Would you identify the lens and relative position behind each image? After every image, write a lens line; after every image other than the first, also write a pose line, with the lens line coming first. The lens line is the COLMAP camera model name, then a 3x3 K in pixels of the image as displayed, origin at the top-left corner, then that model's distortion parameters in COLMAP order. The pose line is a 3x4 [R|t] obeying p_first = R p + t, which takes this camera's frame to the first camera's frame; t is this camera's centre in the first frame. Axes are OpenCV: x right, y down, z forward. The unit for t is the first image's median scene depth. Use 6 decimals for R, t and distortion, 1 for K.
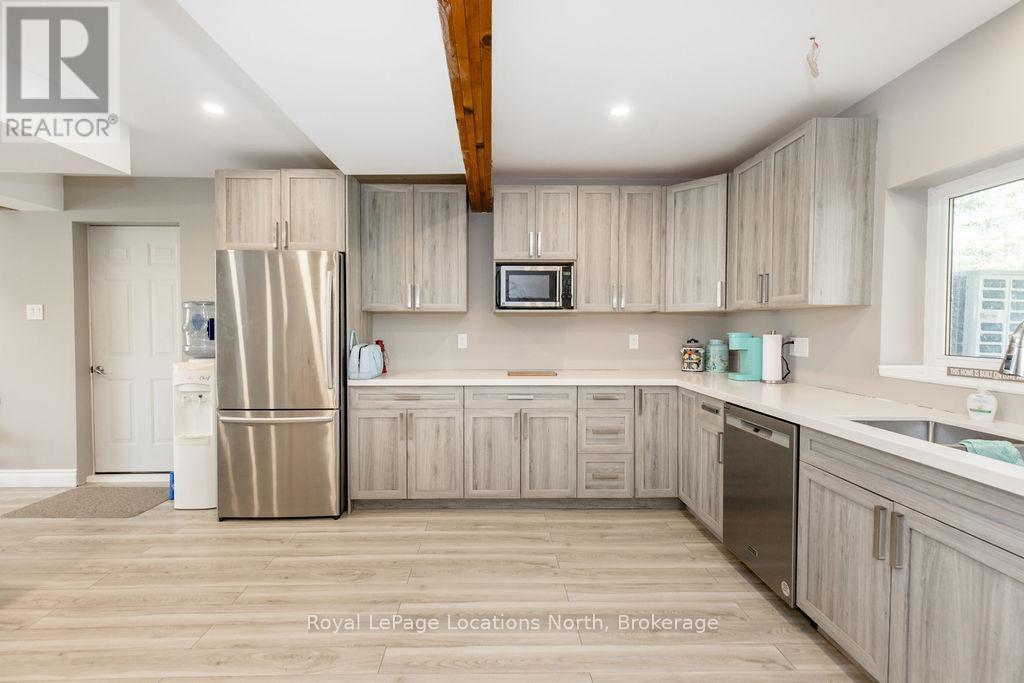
lens RADIAL K [[473.3, 0, 501.1], [0, 473.3, 337.9], [0, 0, 1]] dist [0.000705, -0.000008]
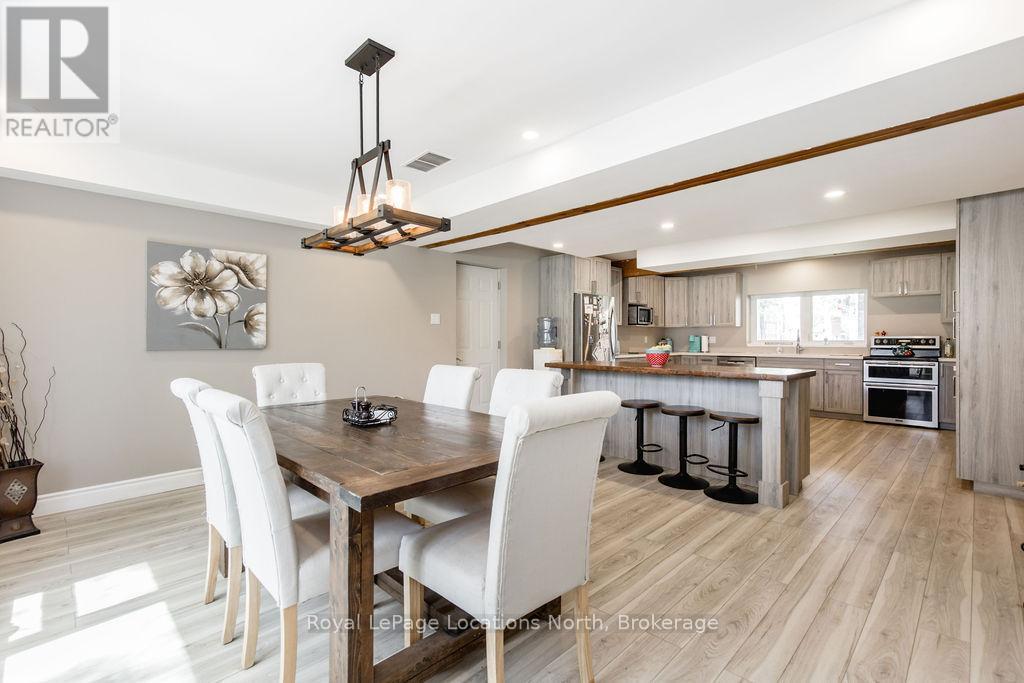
lens RADIAL K [[460.3, 0, 510.7], [0, 460.3, 340.1], [0, 0, 1]] dist [-0.001594, -0.000062]
pose [[0.726494, 0.000283, 0.687173, -2.301693], [0.017246, 0.999677, -0.018644, 0.052031], [-0.686957, 0.025396, 0.726254, -0.240792]]
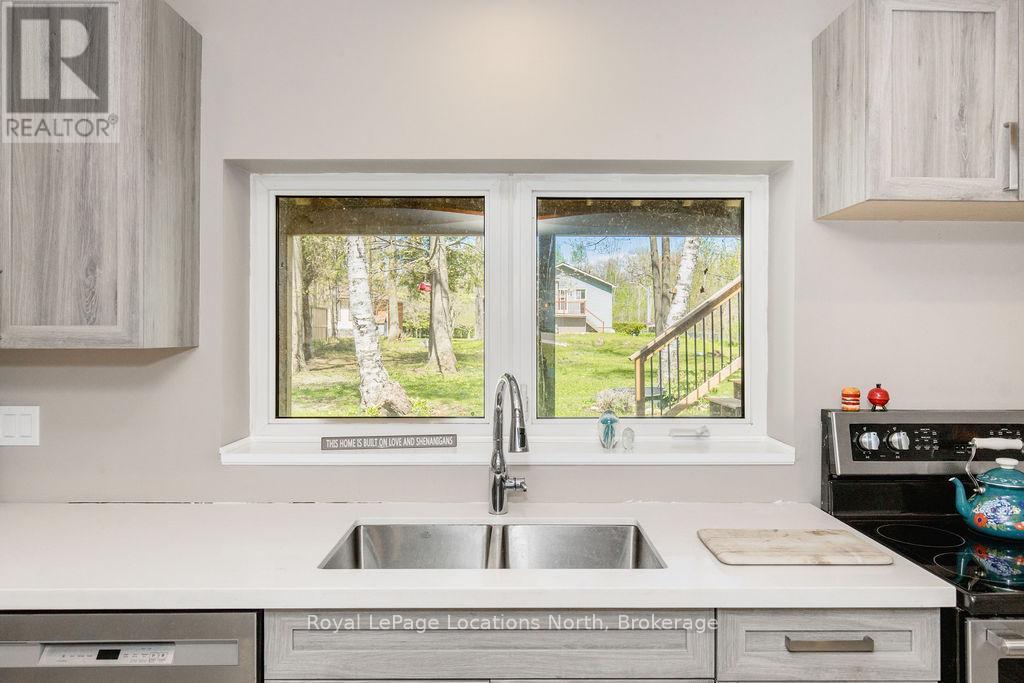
lens RADIAL K [[680.2, 0, 515.2], [0, 680.2, 326.9], [0, 0, 1]] dist [-0.006034, -0.002897]
pose [[0.014611, 0.003317, 0.999888, -0.045401], [0.026311, 0.999647, -0.003700, -0.065038], [-0.999547, 0.026362, 0.014518, 0.486089]]
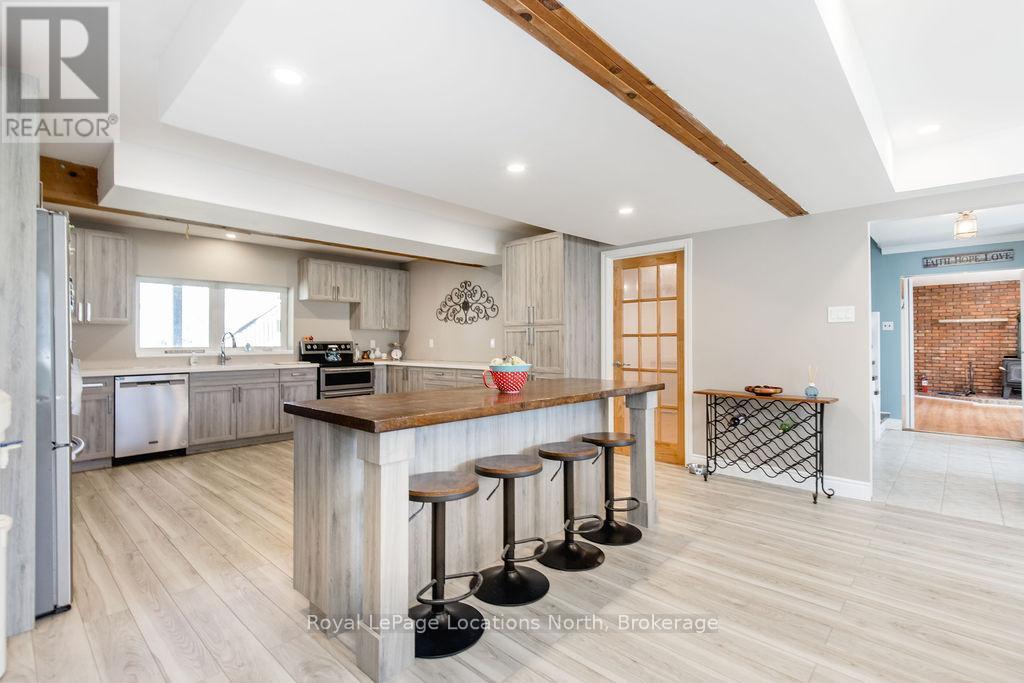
lens RADIAL K [[484.3, 0, 512.4], [0, 484.3, 336.3], [0, 0, 1]] dist [0.002310, 0.000268]
pose [[-0.716505, 0.010545, 0.697502, -1.639063], [0.021508, 0.999744, 0.006980, 0.003060], [-0.697250, 0.020003, -0.716549, 1.112838]]
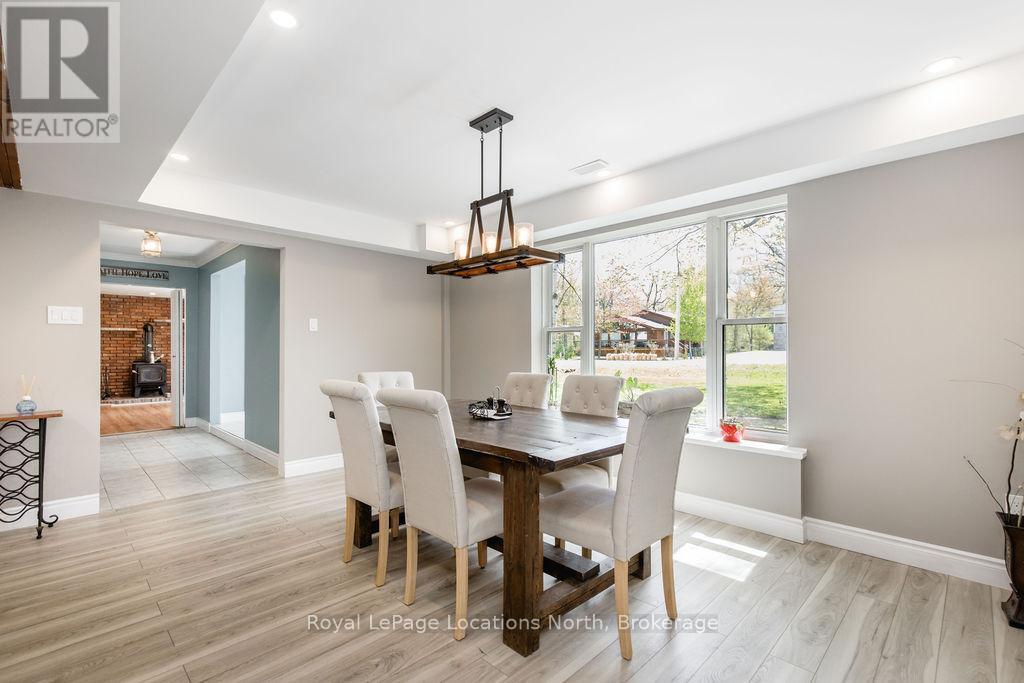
lens RADIAL K [[463.3, 0, 519.6], [0, 463.3, 340.4], [0, 0, 1]] dist [0.006346, 0.000192]
pose [[-0.717928, -0.006391, -0.696088, -1.374290], [-0.013833, 0.999891, 0.005086, 0.011069], [0.695980, 0.013280, -0.717939, 1.125309]]
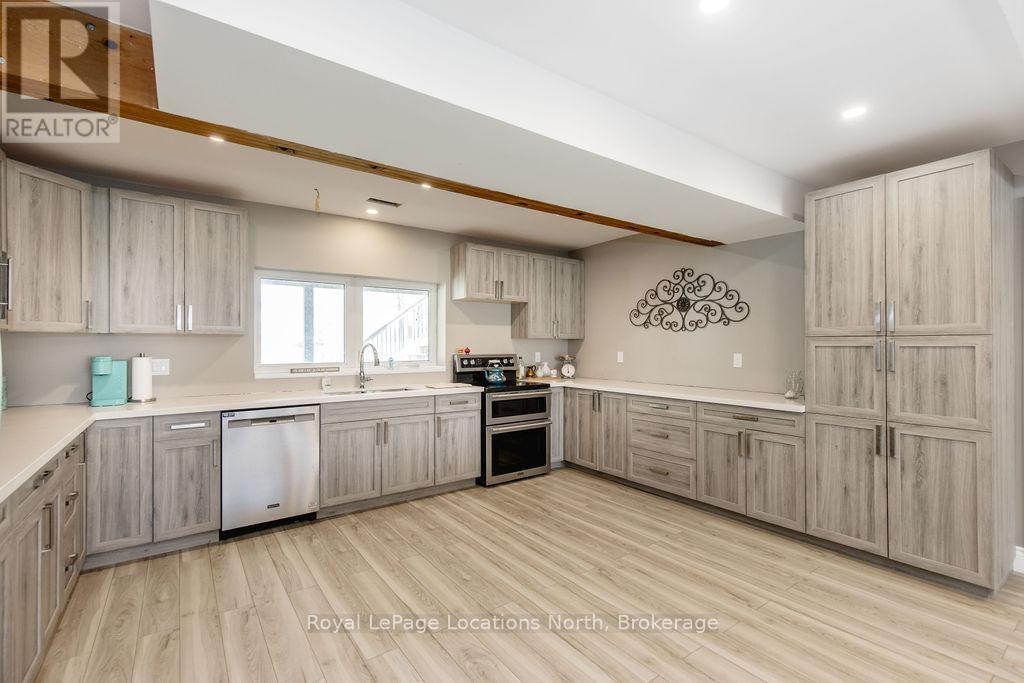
lens RADIAL K [[463.3, 0, 519.6], [0, 463.3, 340.4], [0, 0, 1]] dist [0.006346, 0.000192]
pose [[-0.577203, 0.007750, 0.816564, -0.820915], [0.022033, 0.999739, 0.006086, -0.033593], [-0.816303, 0.021504, -0.577223, 0.935681]]
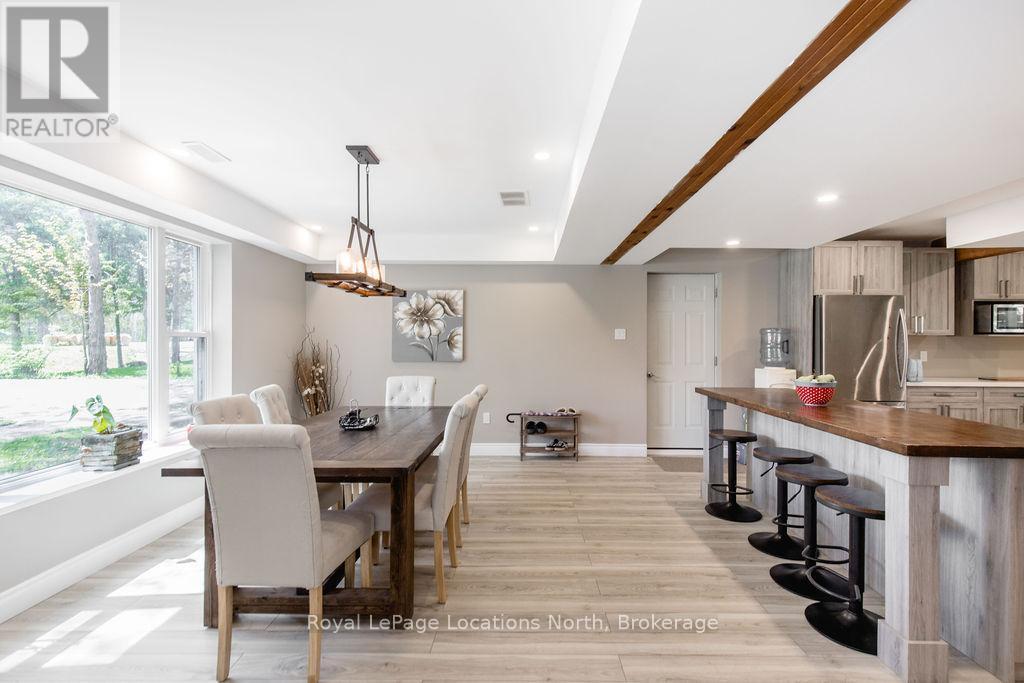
lens RADIAL K [[452.6, 0, 512.0], [0, 452.6, 341.5], [0, 0, 1]] dist [-0.012547, 0.000332]
pose [[0.998433, 0.004508, -0.055777, -1.592663], [-0.006085, 0.999586, -0.028138, 0.010295], [0.055627, 0.028434, 0.998047, -0.505311]]
